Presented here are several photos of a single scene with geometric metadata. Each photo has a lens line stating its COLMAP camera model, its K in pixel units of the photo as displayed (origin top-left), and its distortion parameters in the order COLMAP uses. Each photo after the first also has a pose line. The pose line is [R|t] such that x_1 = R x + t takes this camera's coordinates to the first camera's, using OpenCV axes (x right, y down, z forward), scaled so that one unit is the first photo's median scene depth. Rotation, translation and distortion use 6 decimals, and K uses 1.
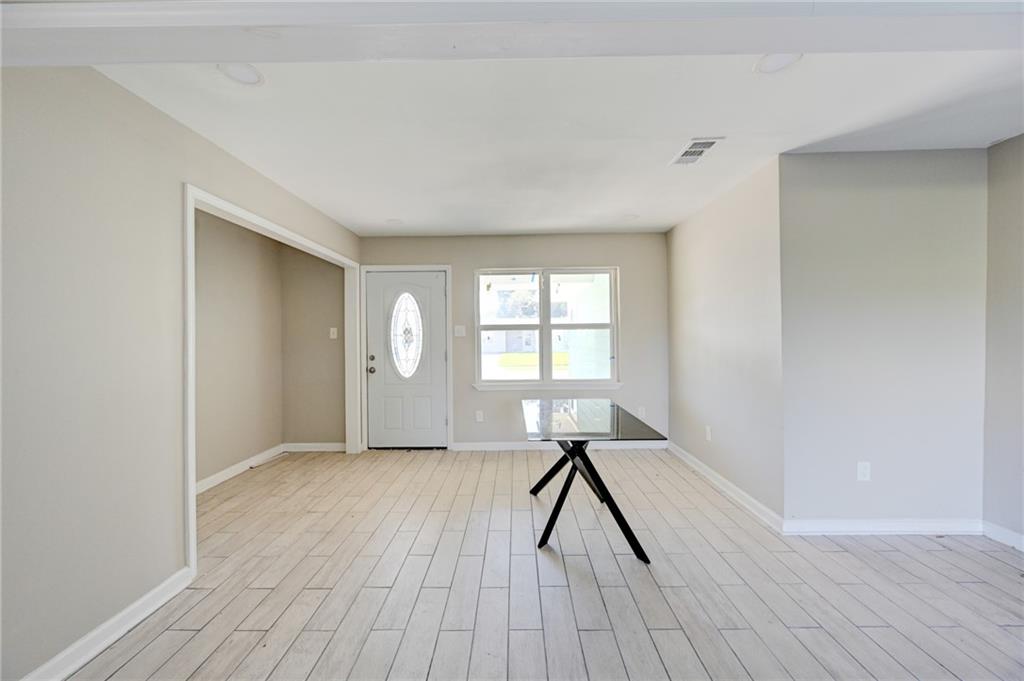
lens RADIAL K [[402.3, 0, 510.7], [0, 402.3, 337.9], [0, 0, 1]] dist [0.000191, 0.000782]
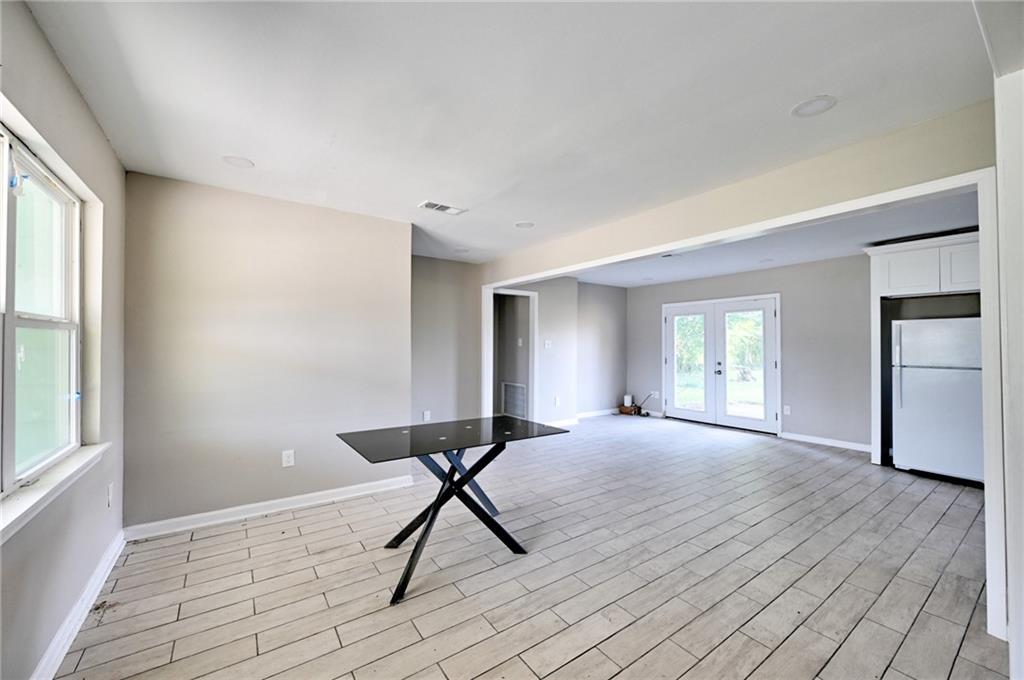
lens RADIAL K [[402.3, 0, 513.8], [0, 402.3, 339.0], [0, 0, 1]] dist [0.000191, 0.000782]
pose [[-0.592793, 0.020770, 0.805087, -0.681806], [0.002803, 0.999715, -0.023727, -0.001221], [-0.805350, -0.011809, -0.592682, 1.496198]]
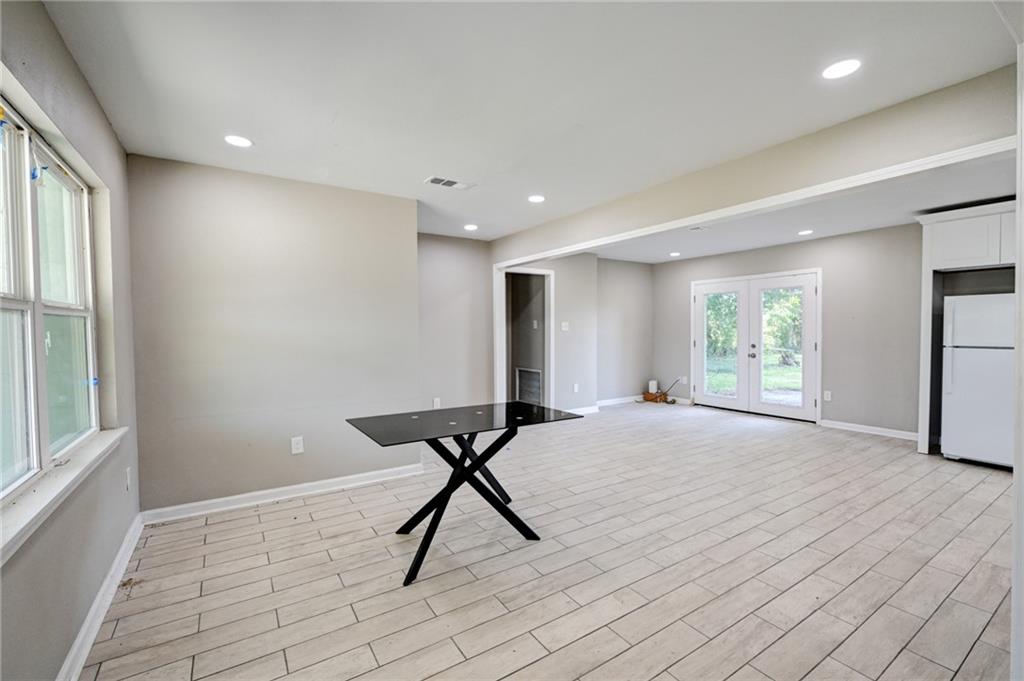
lens RADIAL K [[442.1, 0, 514.2], [0, 442.1, 339.2], [0, 0, 1]] dist [0.003343, 0.000399]
pose [[-0.562055, -0.006182, 0.827077, -0.735257], [0.012504, 0.999794, 0.015970, 0.001032], [-0.827005, 0.019318, -0.561862, 1.518756]]
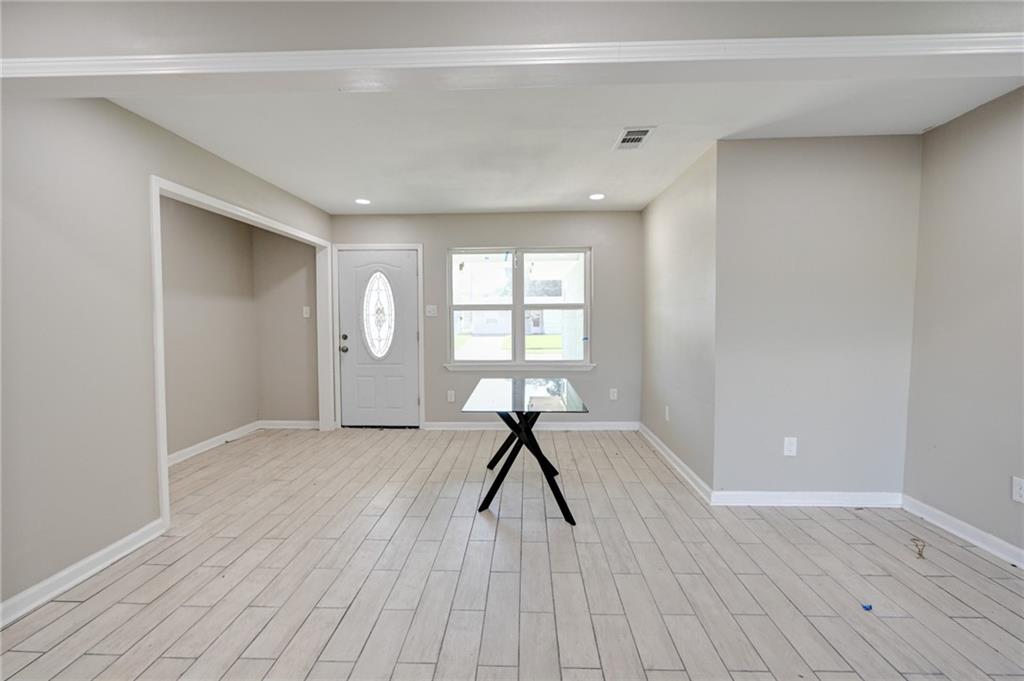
lens RADIAL K [[444.8, 0, 509.6], [0, 444.8, 337.4], [0, 0, 1]] dist [0.001702, -0.000280]
pose [[0.999569, 0.006726, -0.028592, 0.167948], [-0.005442, 0.998984, 0.044728, -0.002985], [0.028864, -0.044553, 0.998590, -0.161580]]
